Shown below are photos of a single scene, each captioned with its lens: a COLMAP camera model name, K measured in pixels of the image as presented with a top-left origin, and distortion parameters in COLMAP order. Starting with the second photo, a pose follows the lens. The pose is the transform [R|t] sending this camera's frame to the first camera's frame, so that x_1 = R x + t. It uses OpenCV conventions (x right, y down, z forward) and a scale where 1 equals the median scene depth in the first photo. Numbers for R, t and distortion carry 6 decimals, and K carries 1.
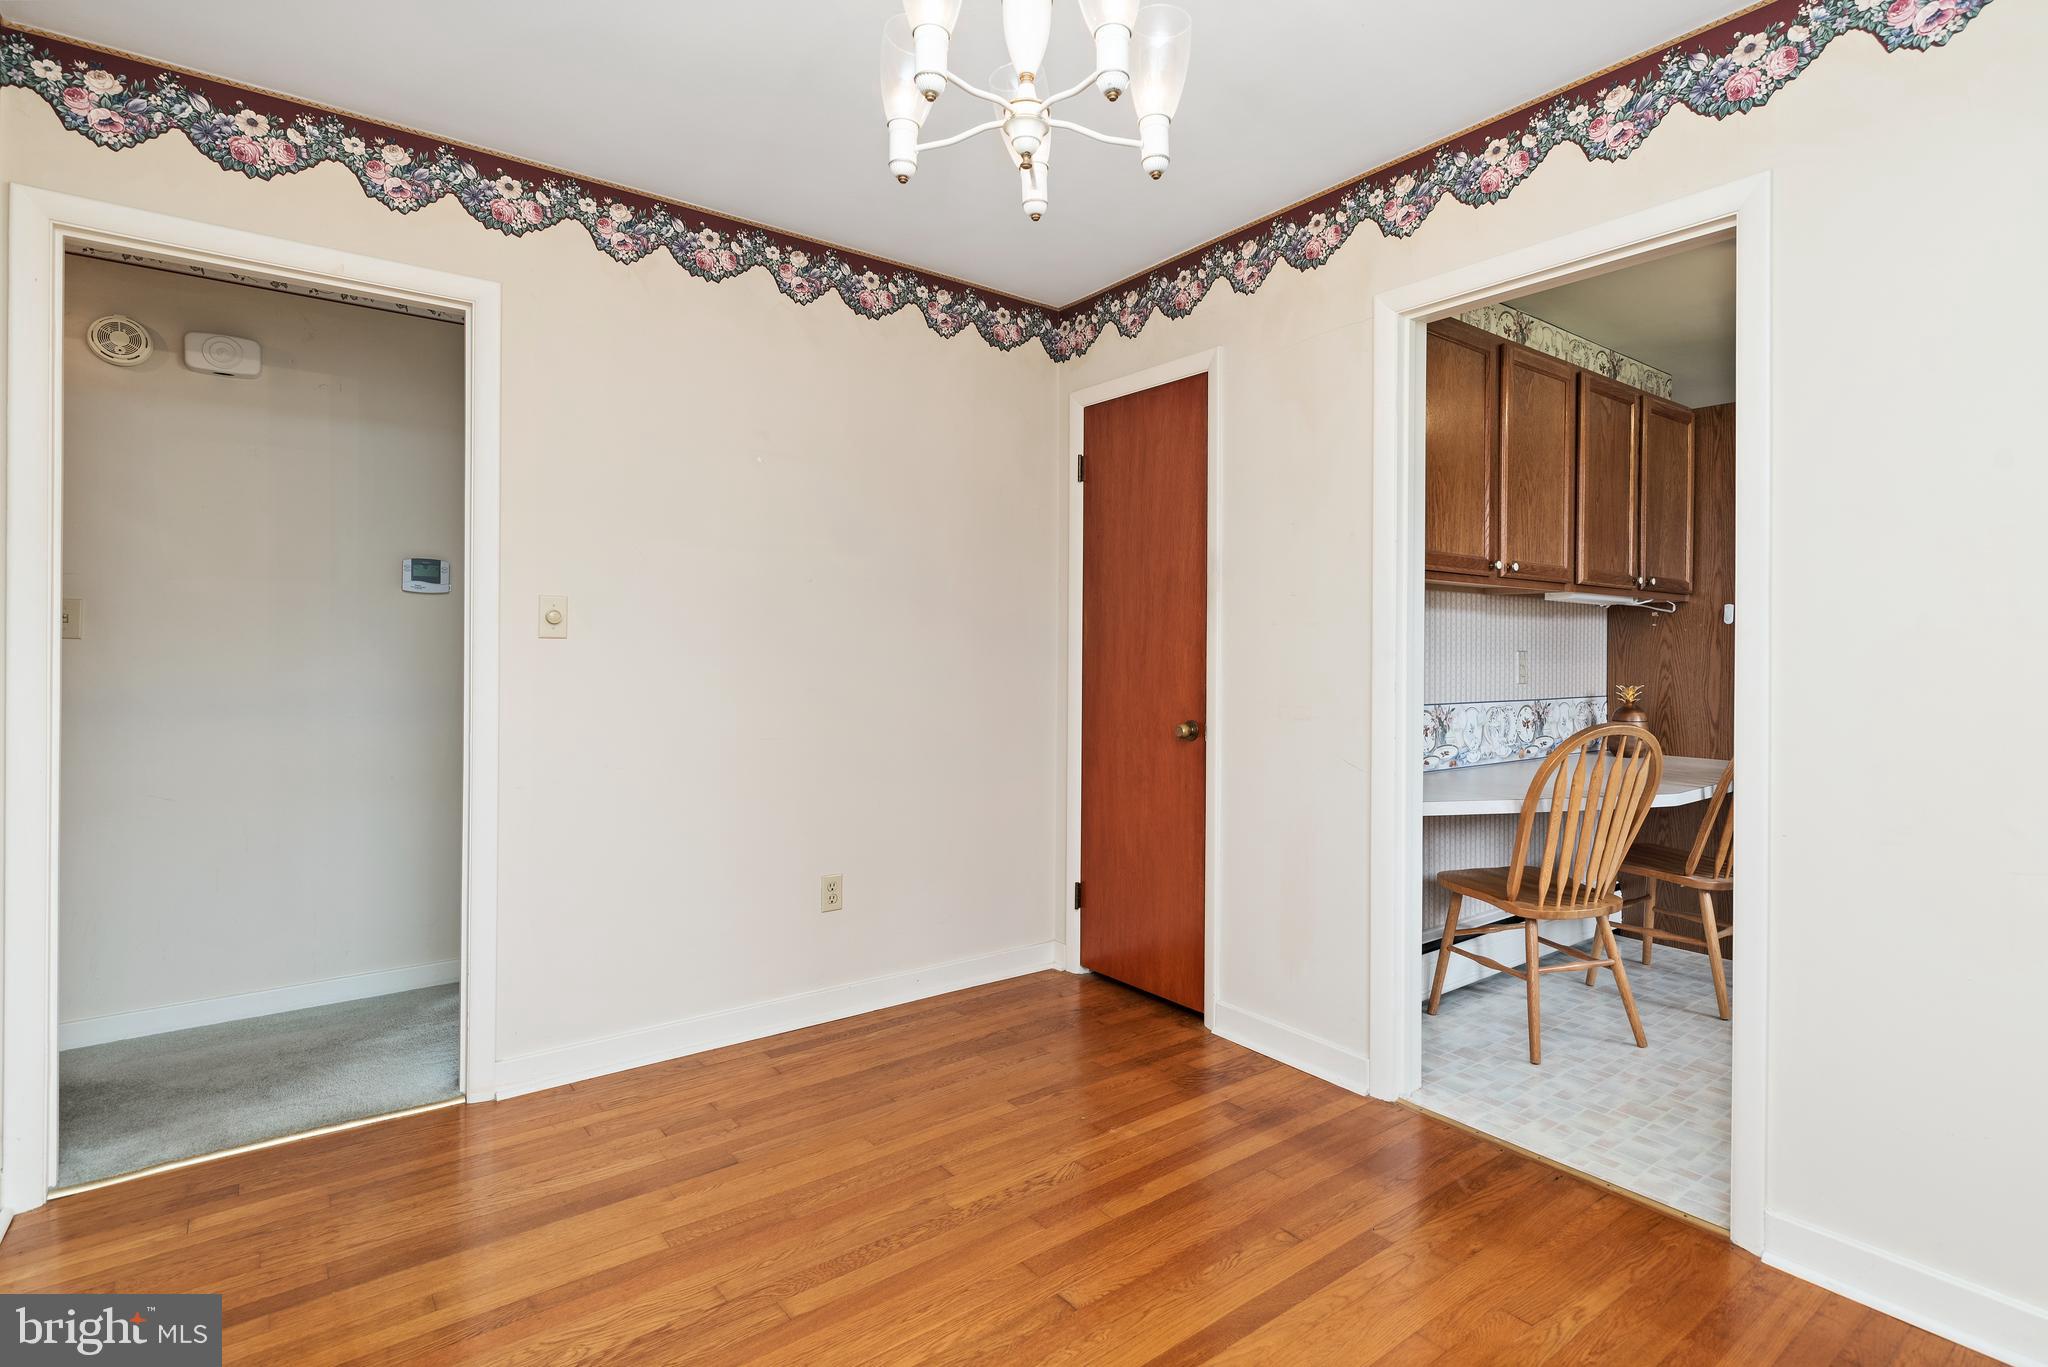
lens RADIAL K [[995.9, 0, 1062.1], [0, 995.9, 650.8], [0, 0, 1]] dist [-0.001093, -0.000035]
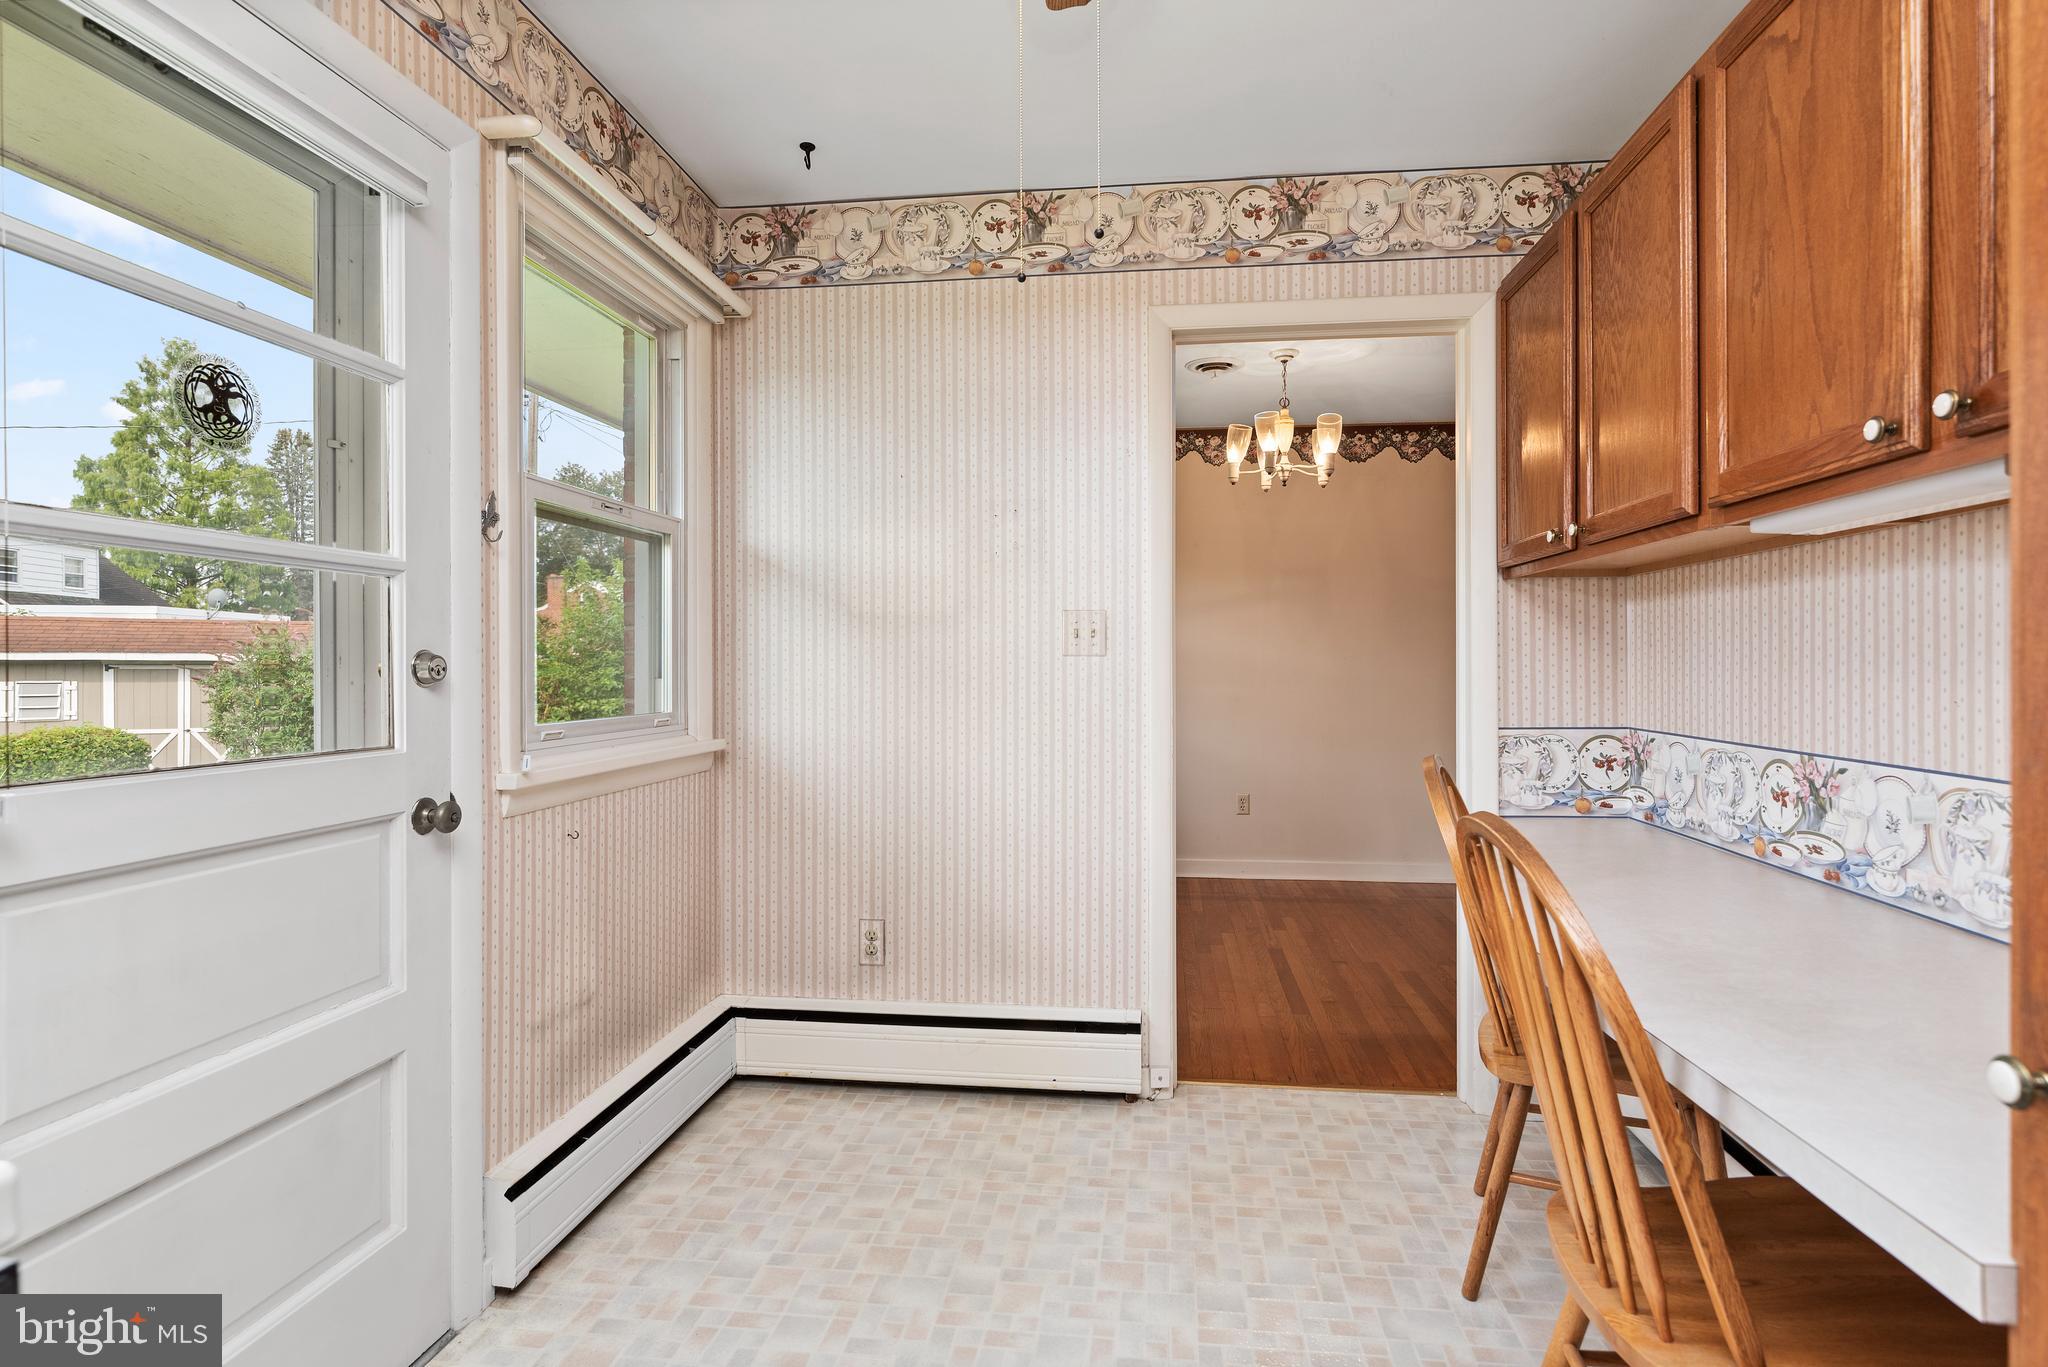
lens RADIAL K [[1021.4, 0, 1045.8], [0, 1021.4, 663.3], [0, 0, 1]] dist [-0.001091, -0.000438]
pose [[-0.701948, -0.005191, -0.712209, 1.065458], [-0.001719, 0.999983, -0.005593, 0.008556], [0.712226, -0.002701, -0.701945, 1.099409]]
